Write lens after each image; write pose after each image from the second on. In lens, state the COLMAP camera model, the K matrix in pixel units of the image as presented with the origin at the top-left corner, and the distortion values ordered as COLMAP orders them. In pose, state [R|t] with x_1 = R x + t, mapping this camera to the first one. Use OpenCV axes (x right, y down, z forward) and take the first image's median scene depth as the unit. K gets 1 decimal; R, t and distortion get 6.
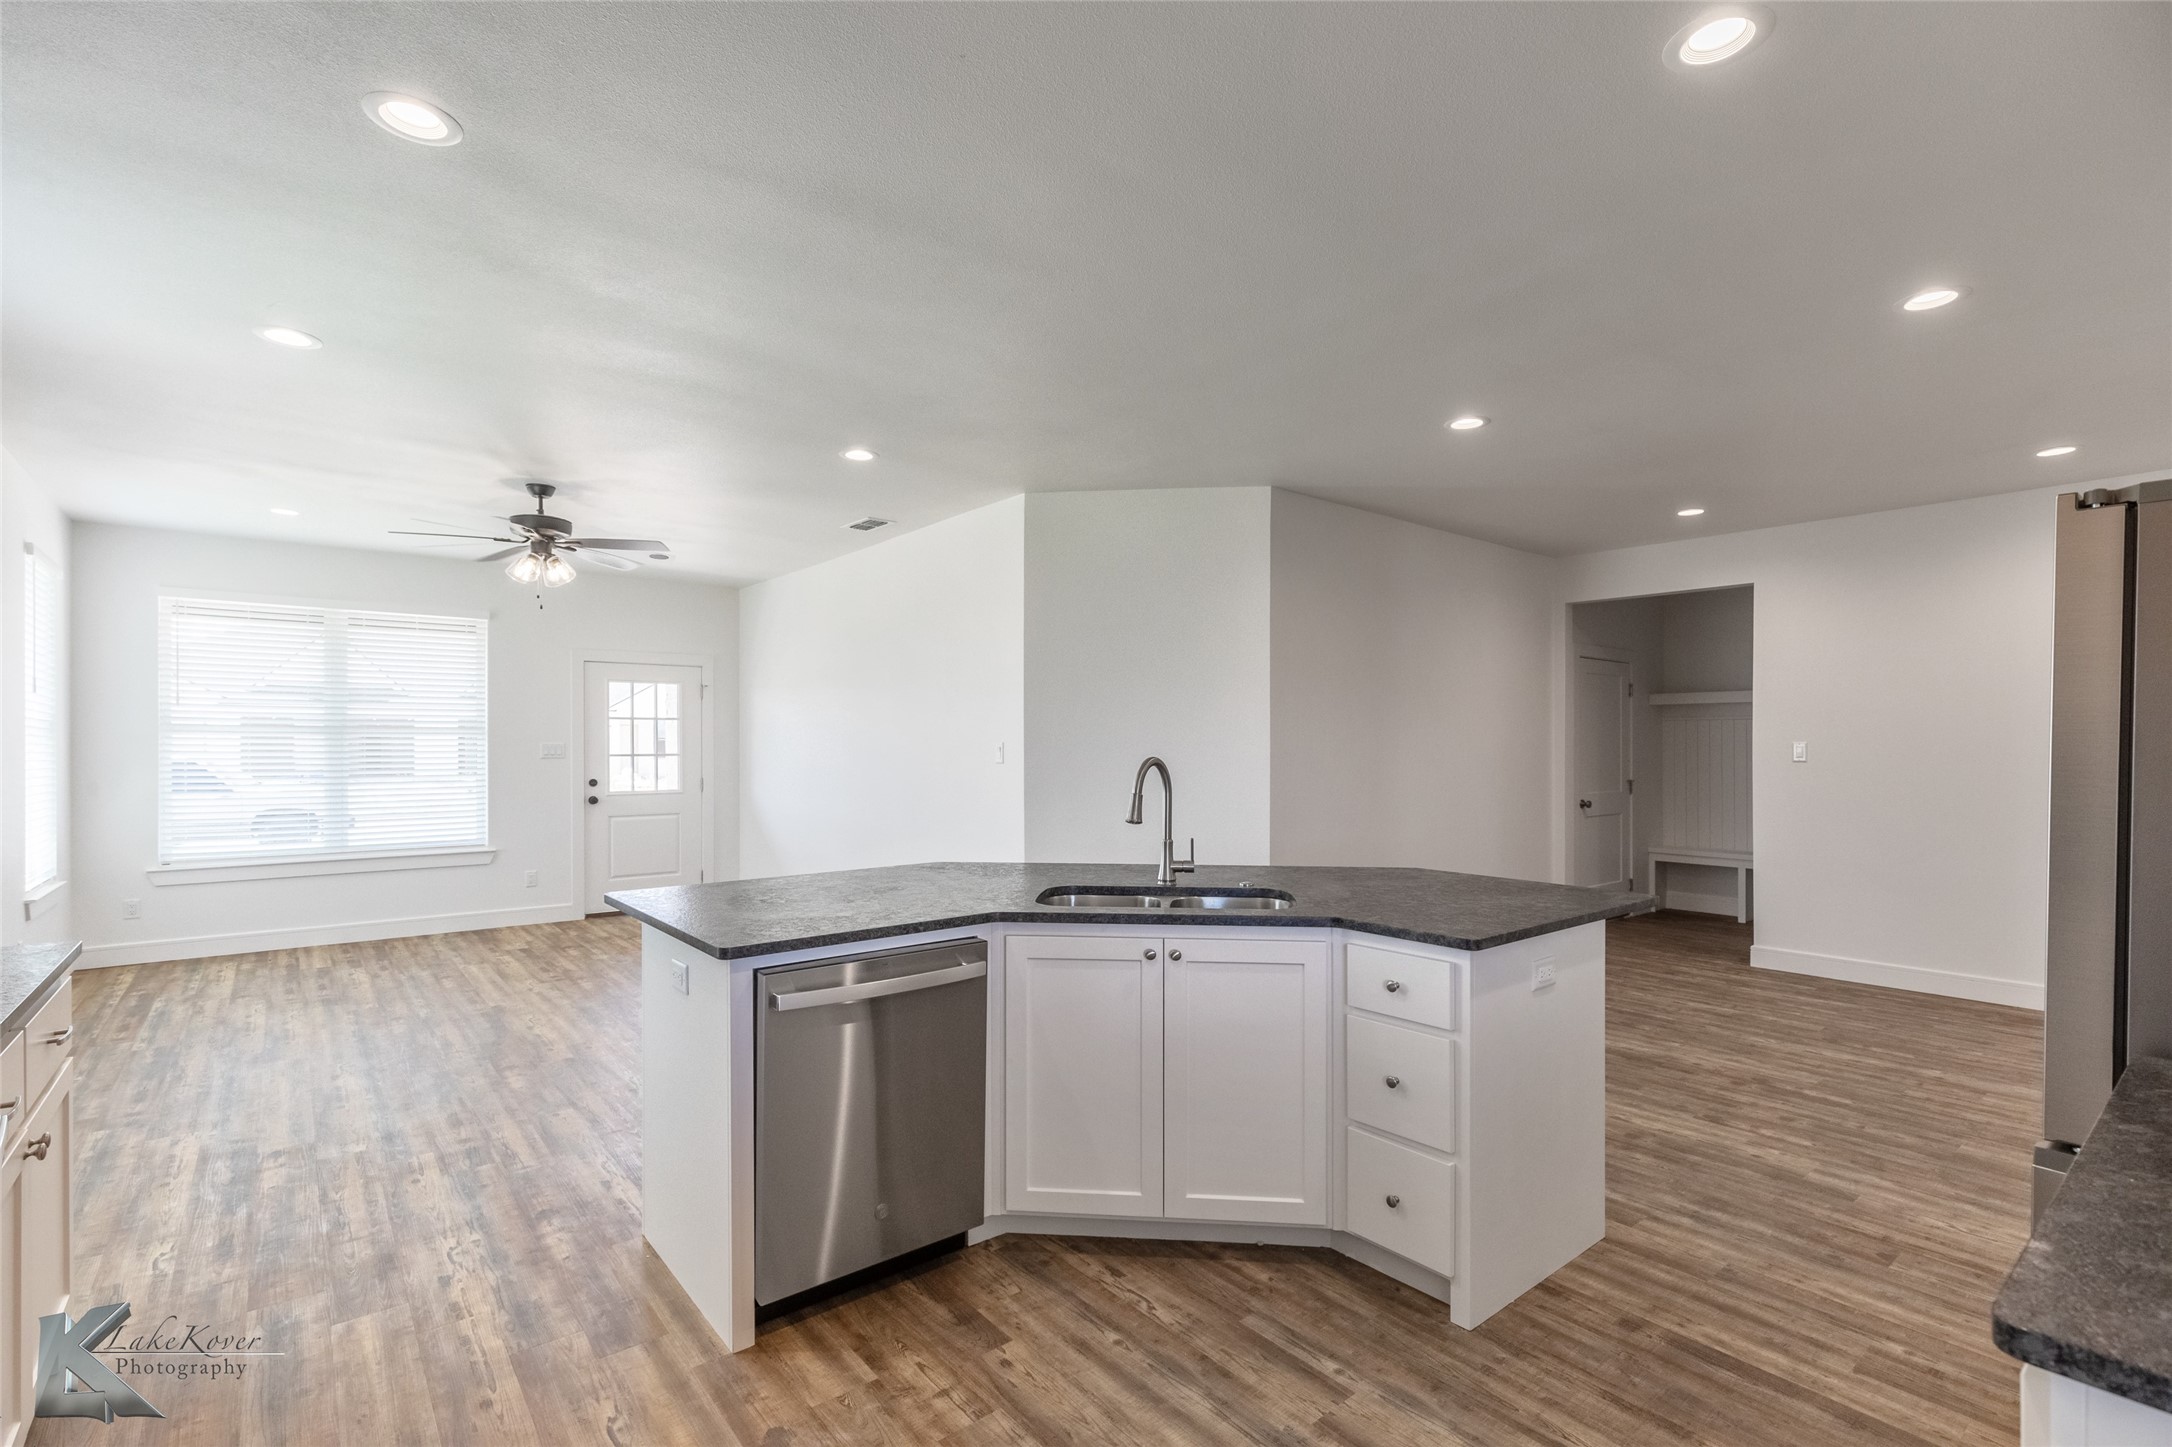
lens RADIAL K [[1001.0, 0, 1102.9], [0, 1001.0, 757.4], [0, 0, 1]] dist [0.009293, -0.001241]
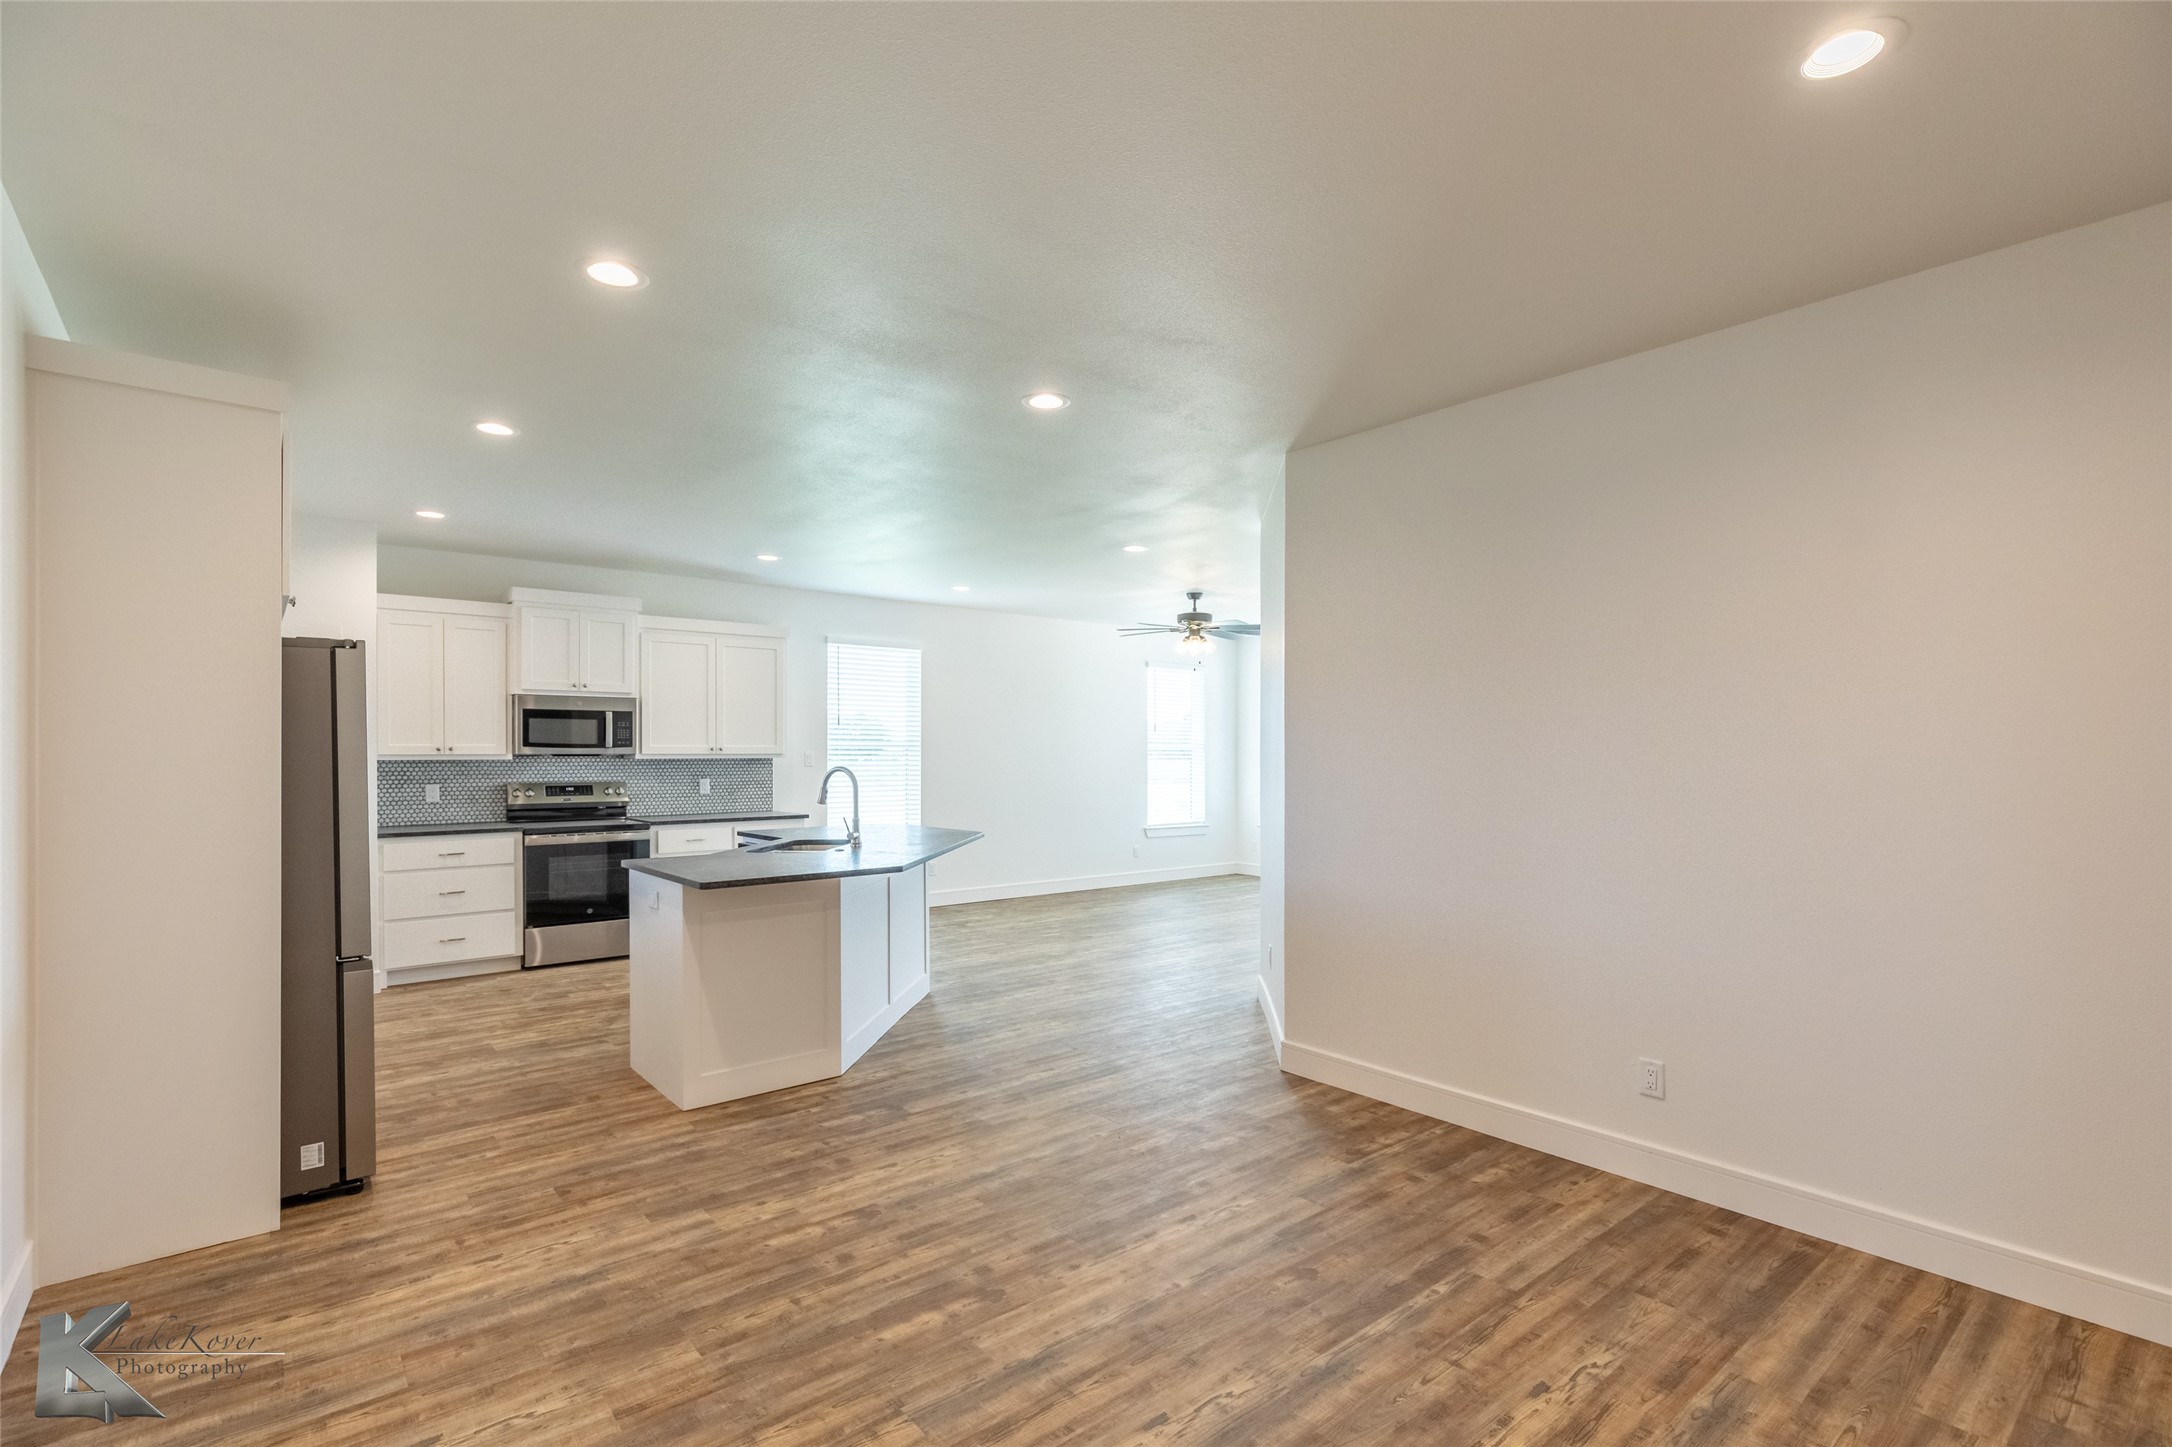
lens RADIAL K [[1001.0, 0, 1113.1], [0, 1001.0, 750.7], [0, 0, 1]] dist [0.009293, -0.001241]
pose [[0.014328, -0.000038, -0.999897, 1.596003], [-0.014315, 0.999898, -0.000243, -0.030781], [0.999795, 0.014317, 0.014326, 1.311659]]
